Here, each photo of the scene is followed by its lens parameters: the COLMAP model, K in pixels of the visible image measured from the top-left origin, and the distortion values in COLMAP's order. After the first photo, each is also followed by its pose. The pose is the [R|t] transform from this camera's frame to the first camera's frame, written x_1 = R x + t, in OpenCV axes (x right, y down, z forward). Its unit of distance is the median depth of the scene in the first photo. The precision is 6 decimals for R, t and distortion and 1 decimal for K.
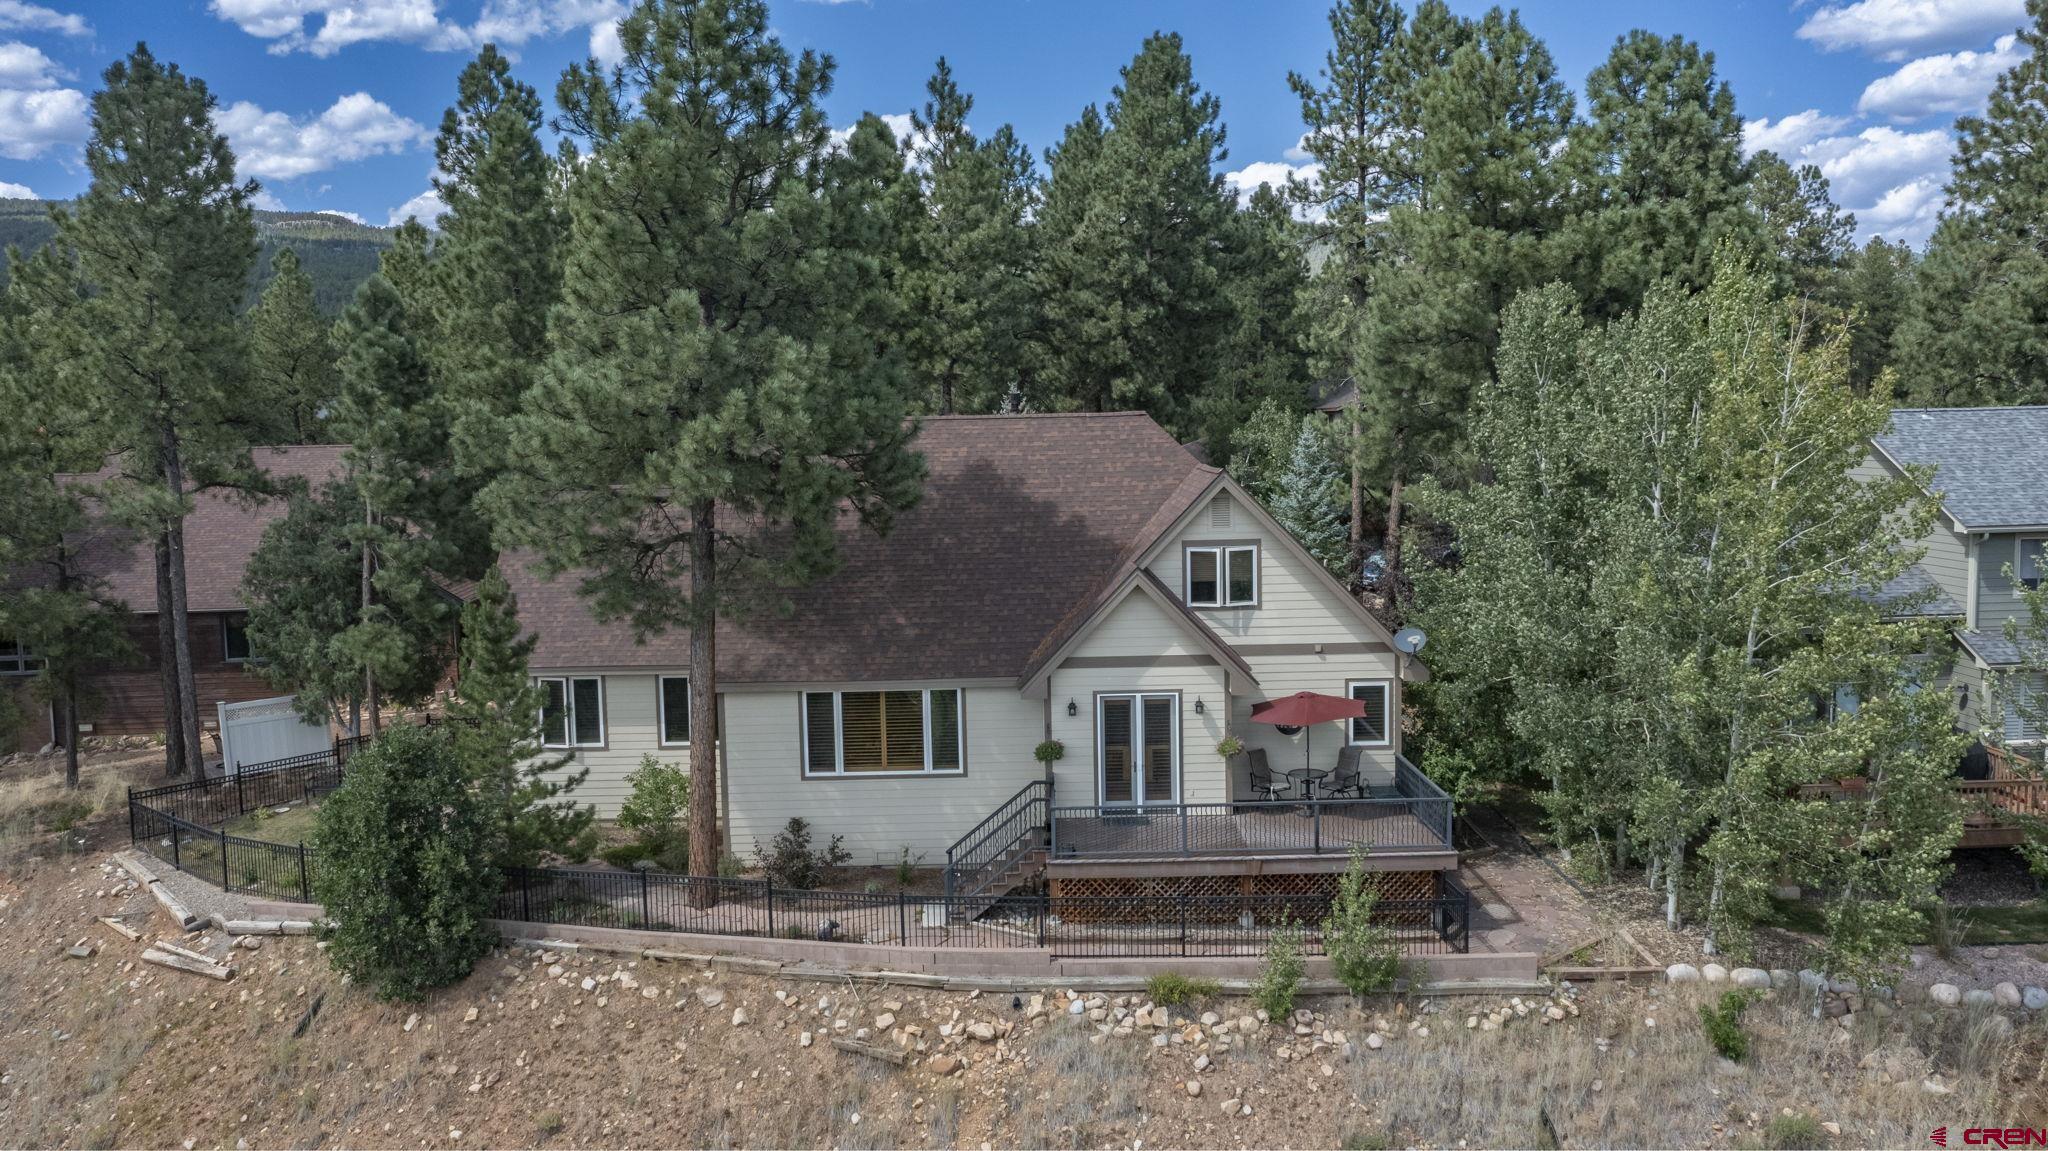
lens RADIAL K [[1631.3, 0, 1042.4], [0, 1631.3, 555.0], [0, 0, 1]] dist [0.000357, -0.017529]
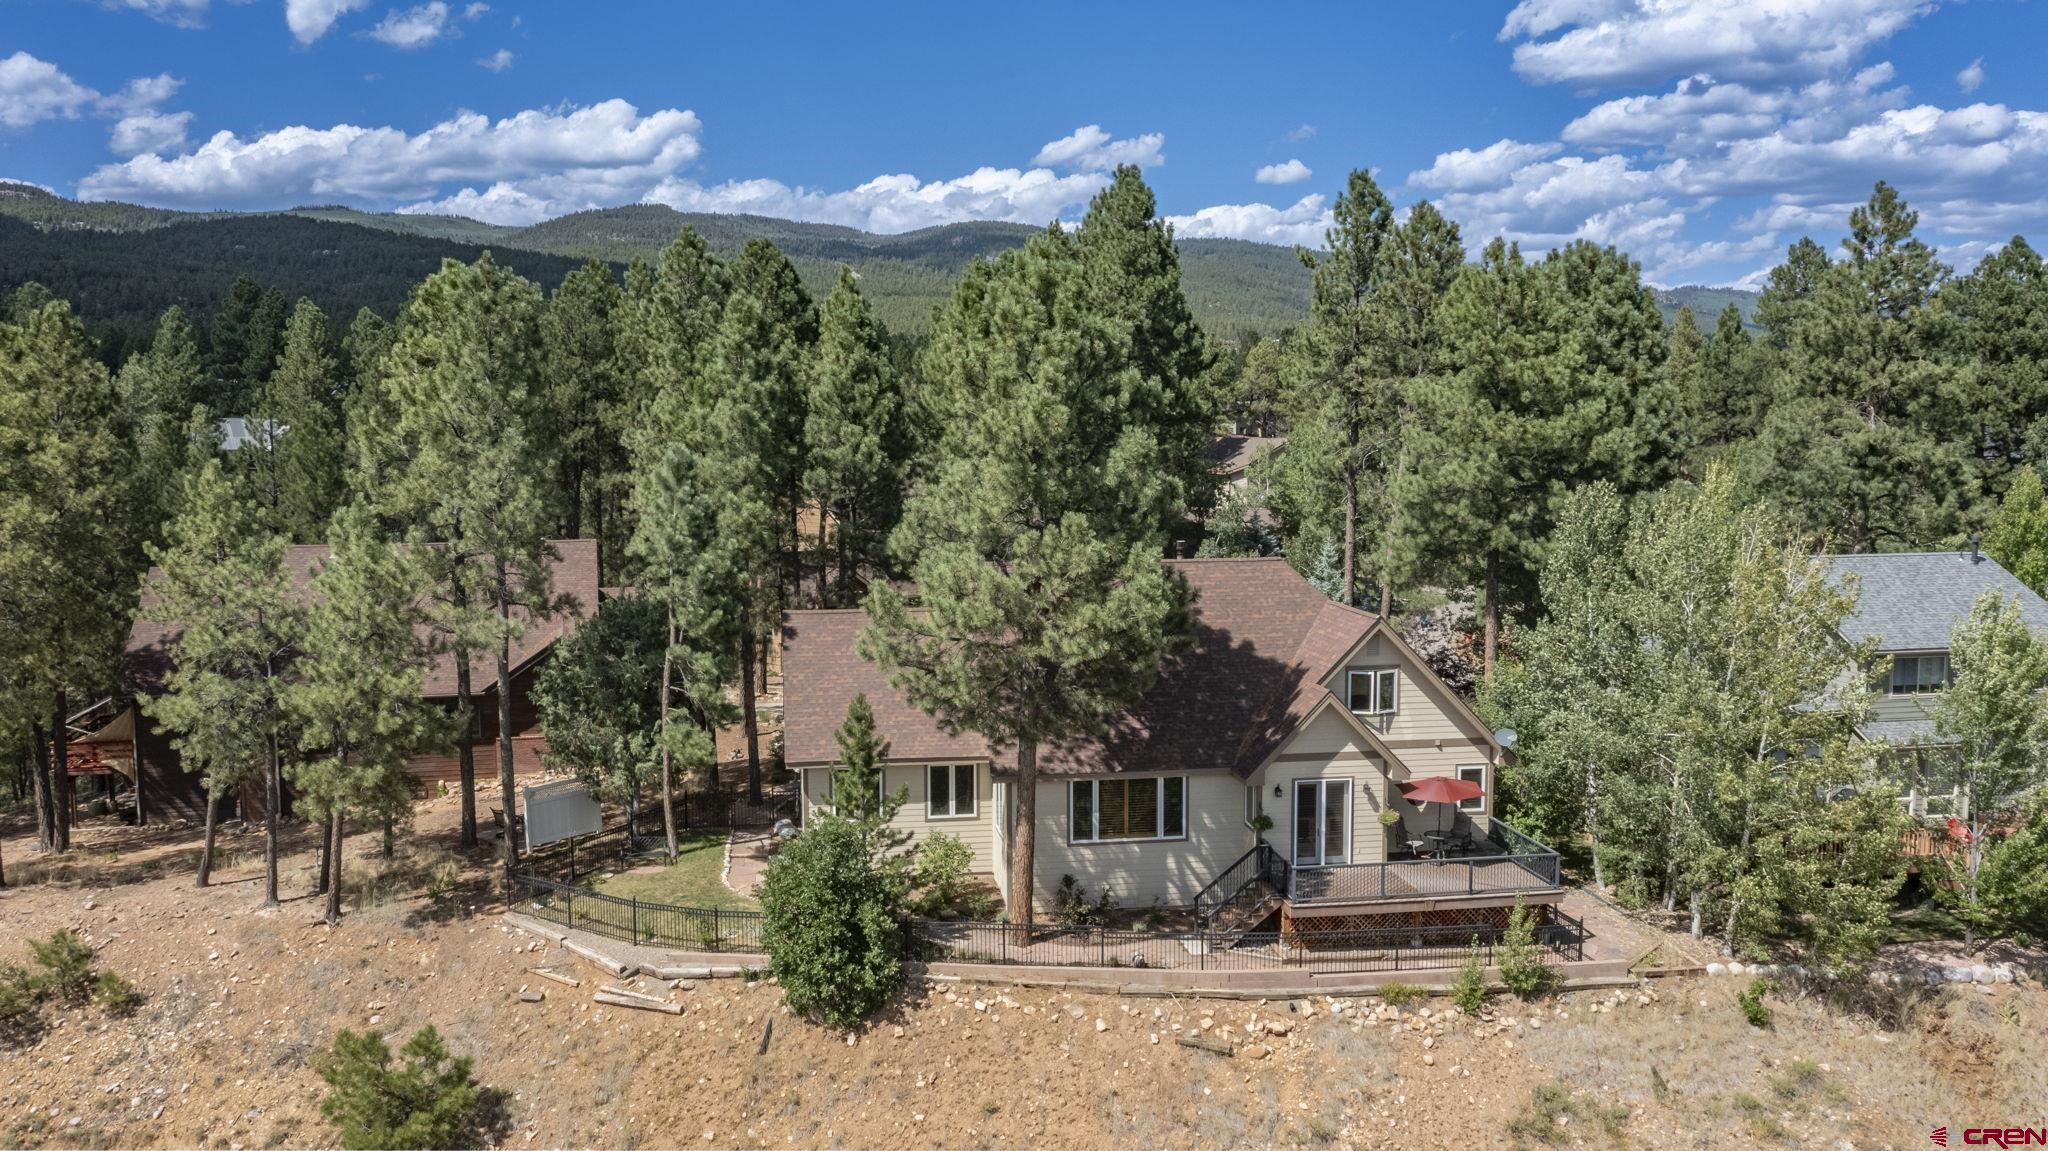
lens RADIAL K [[1631.3, 0, 1034.8], [0, 1631.3, 567.5], [0, 0, 1]] dist [0.000357, -0.017529]
pose [[0.987770, 0.002292, 0.155899, -0.415973], [-0.004024, 0.999934, 0.010794, -0.113679], [-0.155864, -0.011289, 0.987714, -0.339204]]
